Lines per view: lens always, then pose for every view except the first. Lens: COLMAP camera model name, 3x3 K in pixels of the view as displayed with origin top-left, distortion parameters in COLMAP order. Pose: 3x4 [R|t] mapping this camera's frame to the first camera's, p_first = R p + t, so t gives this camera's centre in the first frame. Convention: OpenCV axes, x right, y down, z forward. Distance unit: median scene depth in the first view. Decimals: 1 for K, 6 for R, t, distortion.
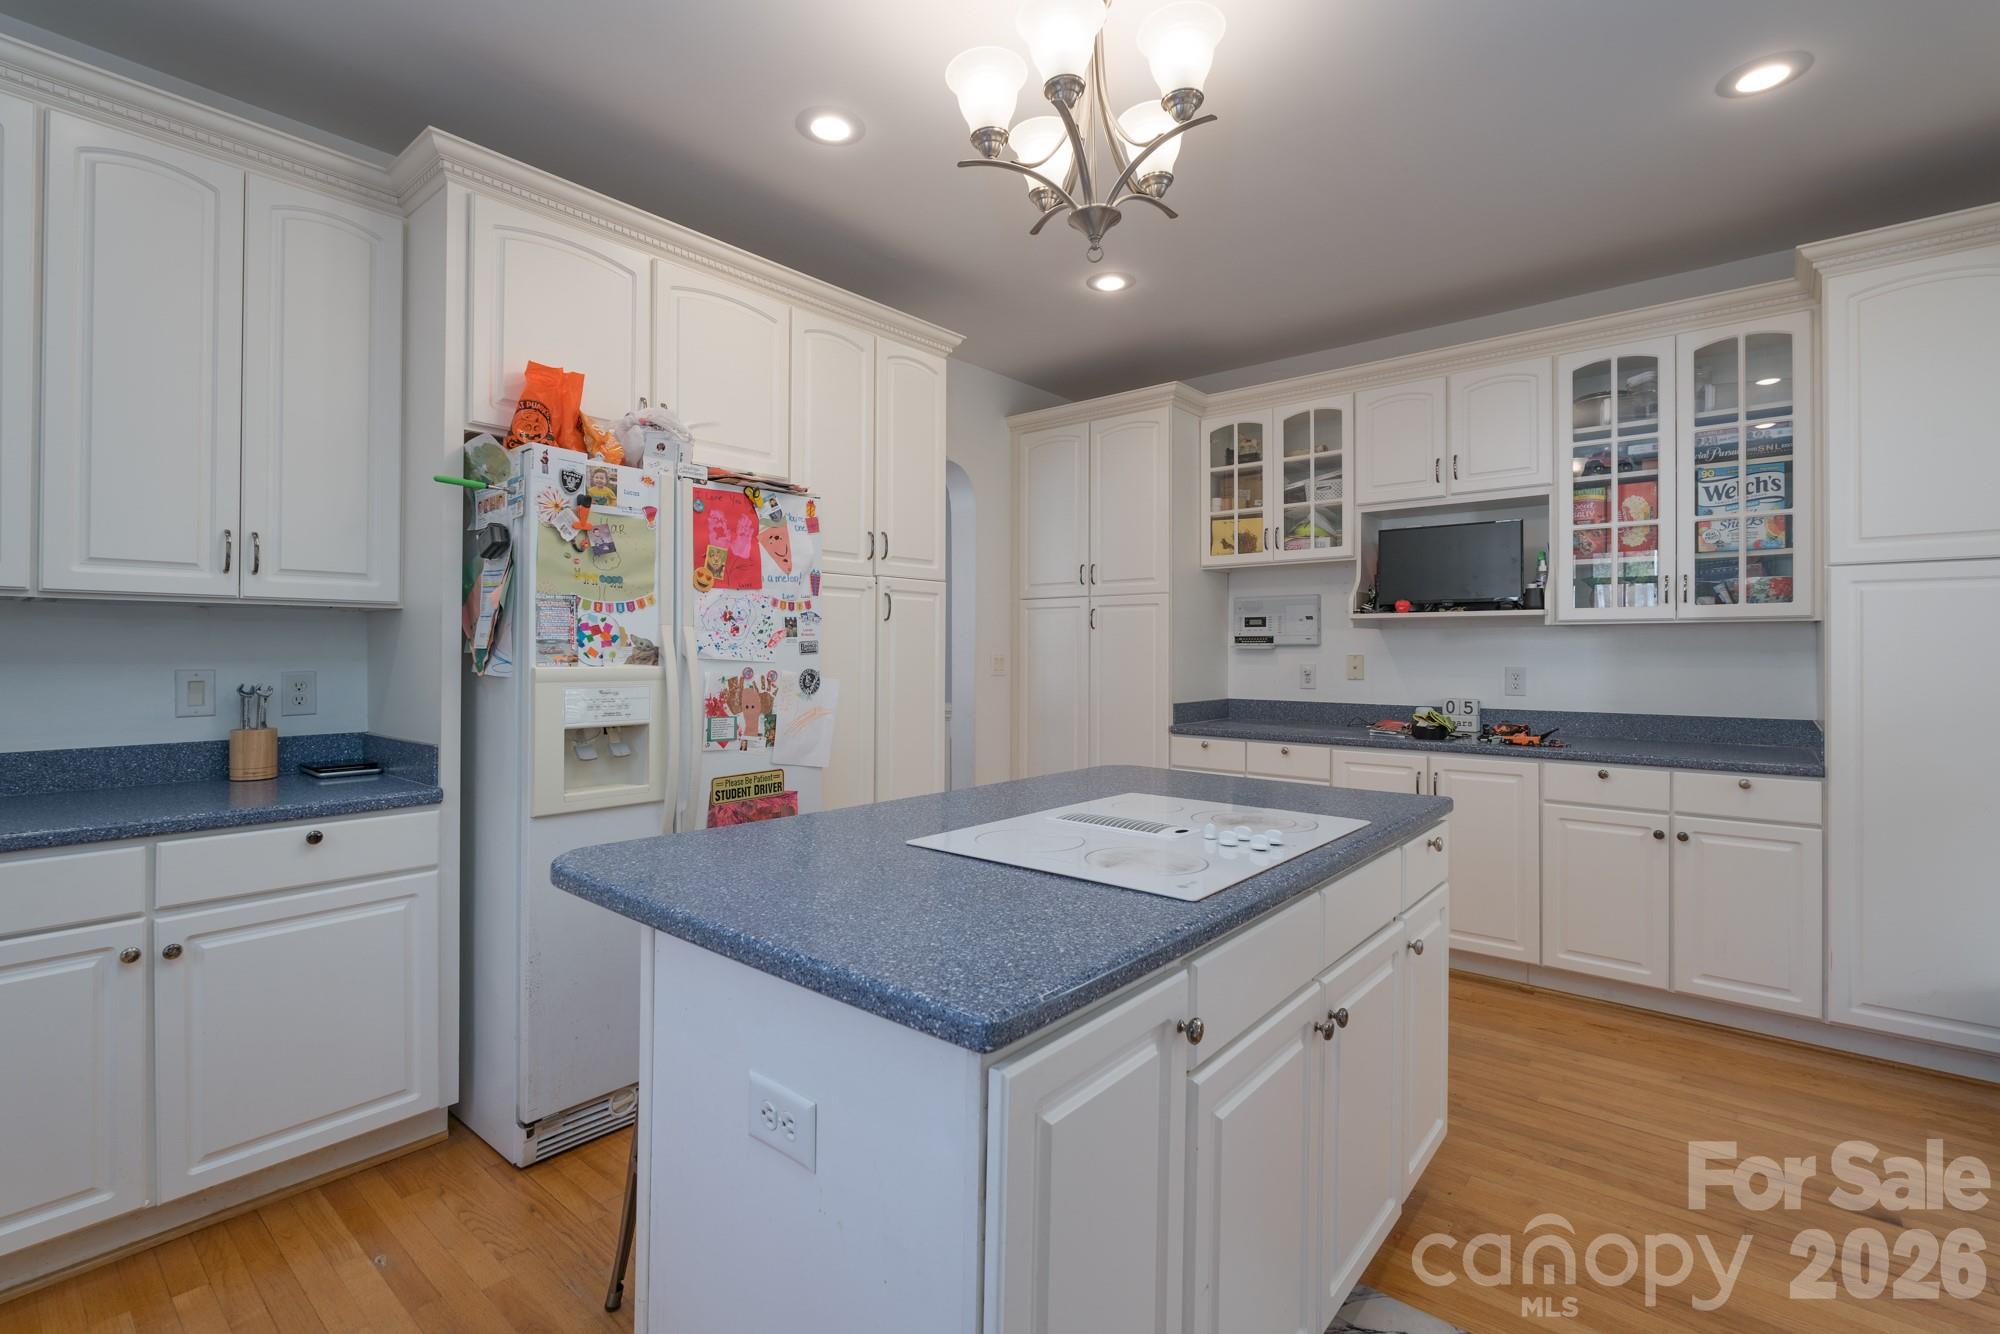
lens RADIAL K [[904.6, 0, 999.3], [0, 904.6, 658.8], [0, 0, 1]] dist [-0.002572, -0.000209]
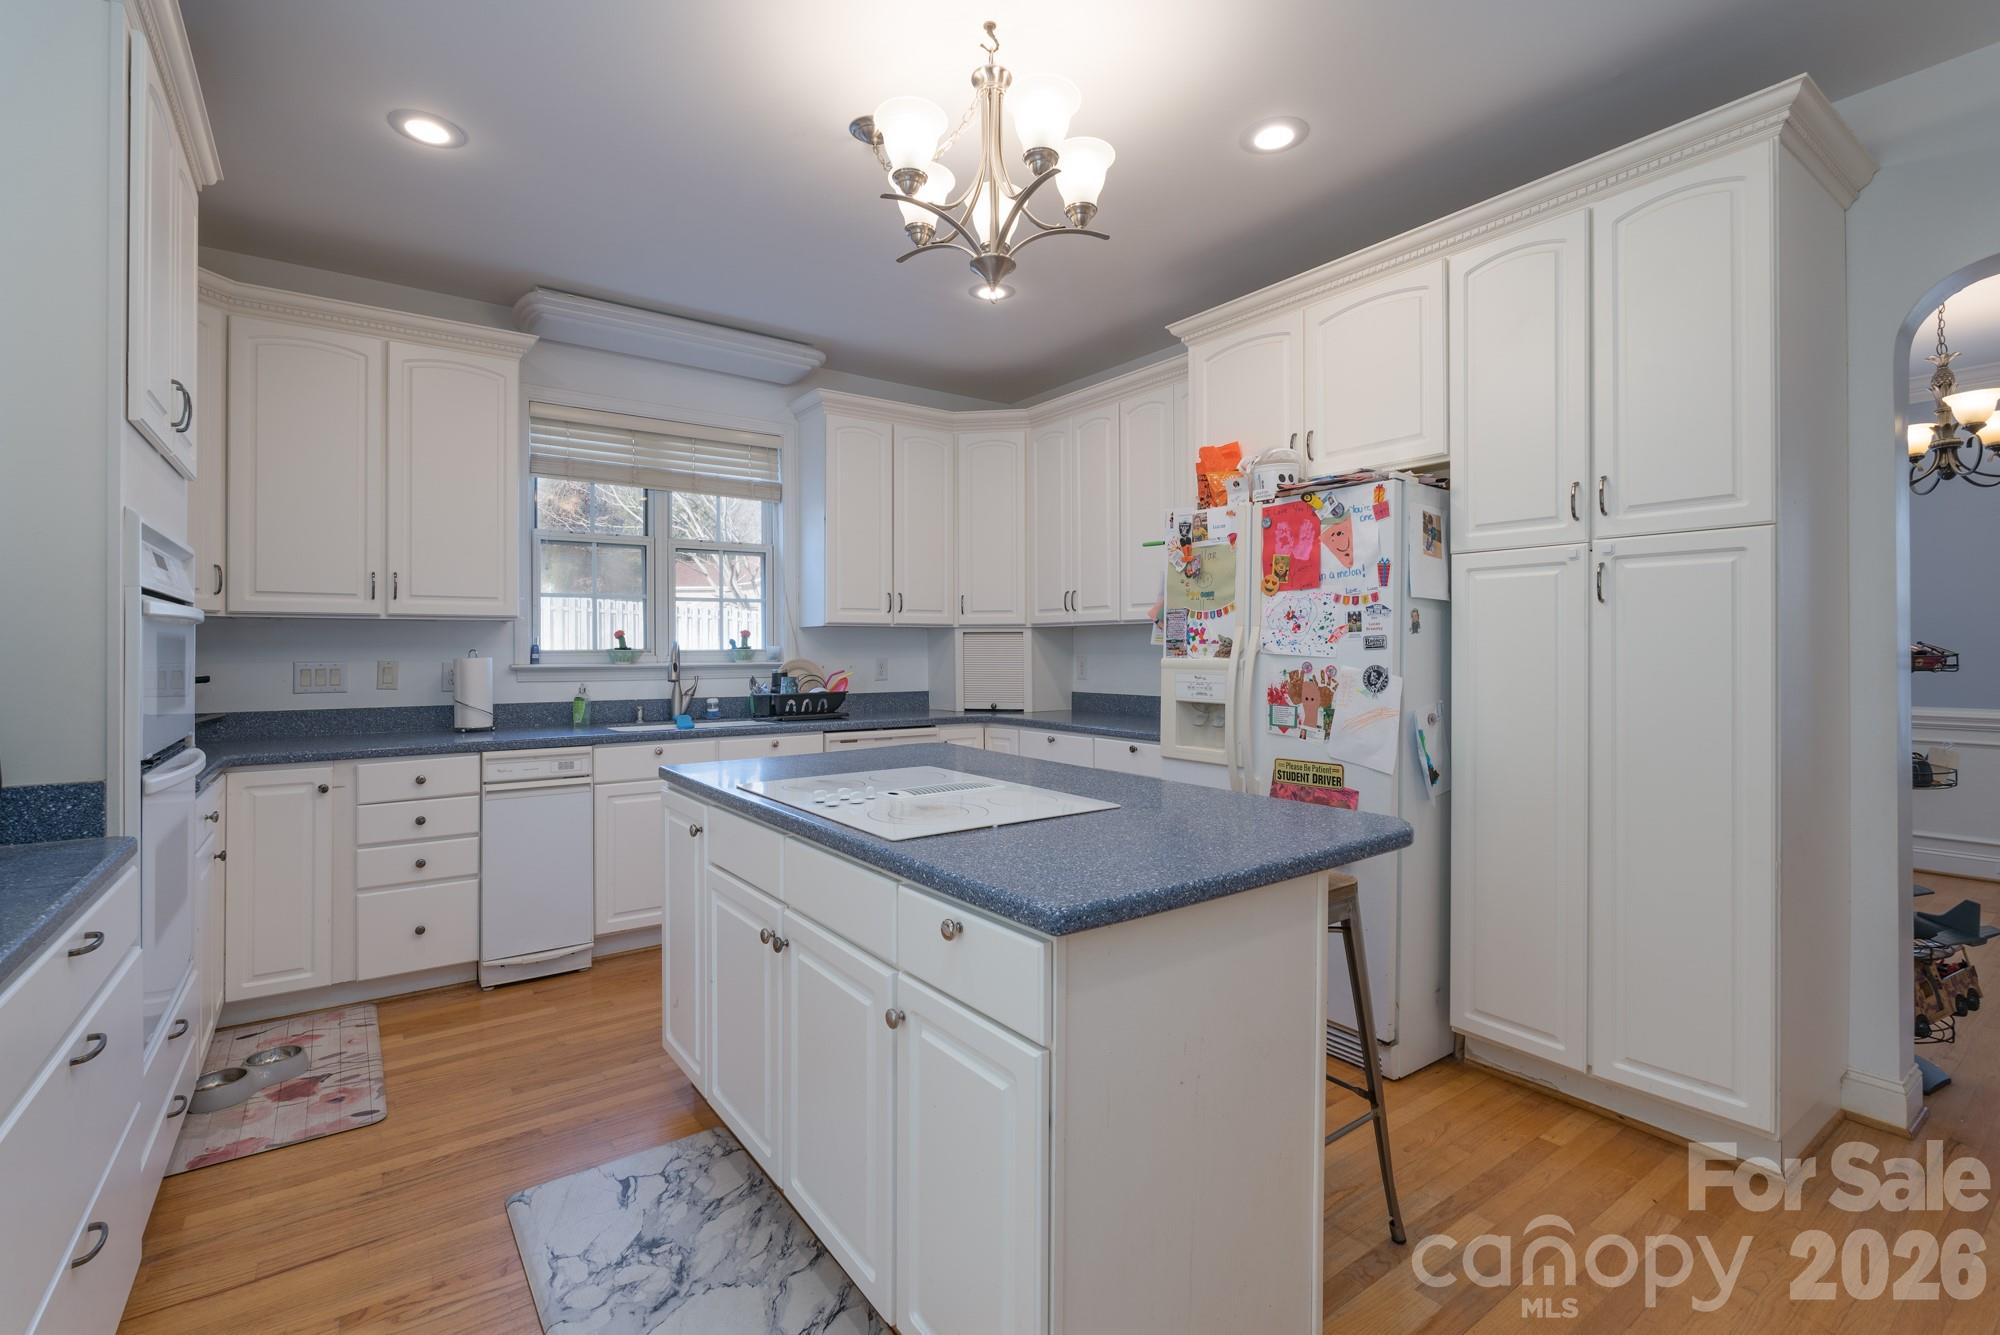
lens RADIAL K [[904.6, 0, 998.6], [0, 904.6, 652.6], [0, 0, 1]] dist [-0.002572, -0.000209]
pose [[-0.231535, 0.004373, -0.972817, 0.845128], [-0.002074, 0.999985, 0.004989, -0.006073], [0.972824, 0.003173, -0.231523, 0.892021]]
